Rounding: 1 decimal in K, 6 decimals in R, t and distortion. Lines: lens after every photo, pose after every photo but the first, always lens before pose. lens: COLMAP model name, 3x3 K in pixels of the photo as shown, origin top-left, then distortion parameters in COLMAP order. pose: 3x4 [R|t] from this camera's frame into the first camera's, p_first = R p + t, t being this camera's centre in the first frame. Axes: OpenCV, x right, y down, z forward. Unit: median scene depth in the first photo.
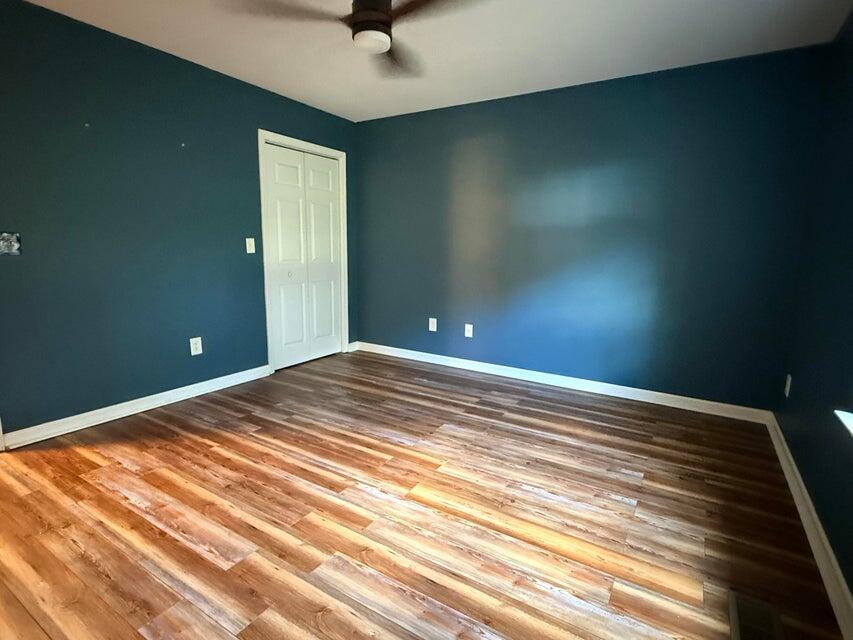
lens RADIAL K [[440.4, 0, 426.5], [0, 440.4, 320.0], [0, 0, 1]] dist [0.000190, 0.000213]
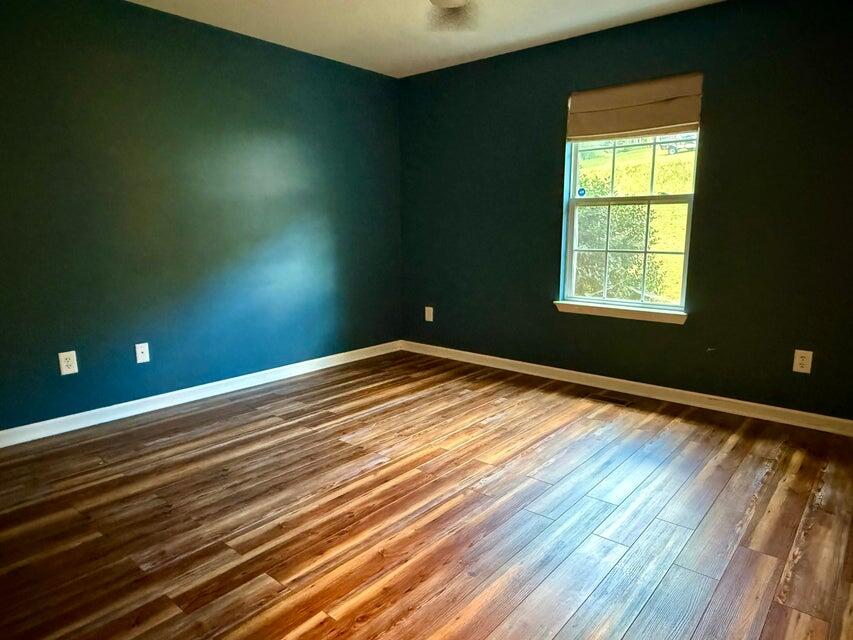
lens RADIAL K [[553.6, 0, 426.5], [0, 553.6, 320.0], [0, 0, 1]] dist [-0.001846, -0.000208]
pose [[0.146224, -0.185457, 0.971712, -0.951258], [0.168076, 0.972646, 0.160343, -0.126865], [-0.974869, 0.139875, 0.173396, 0.665797]]
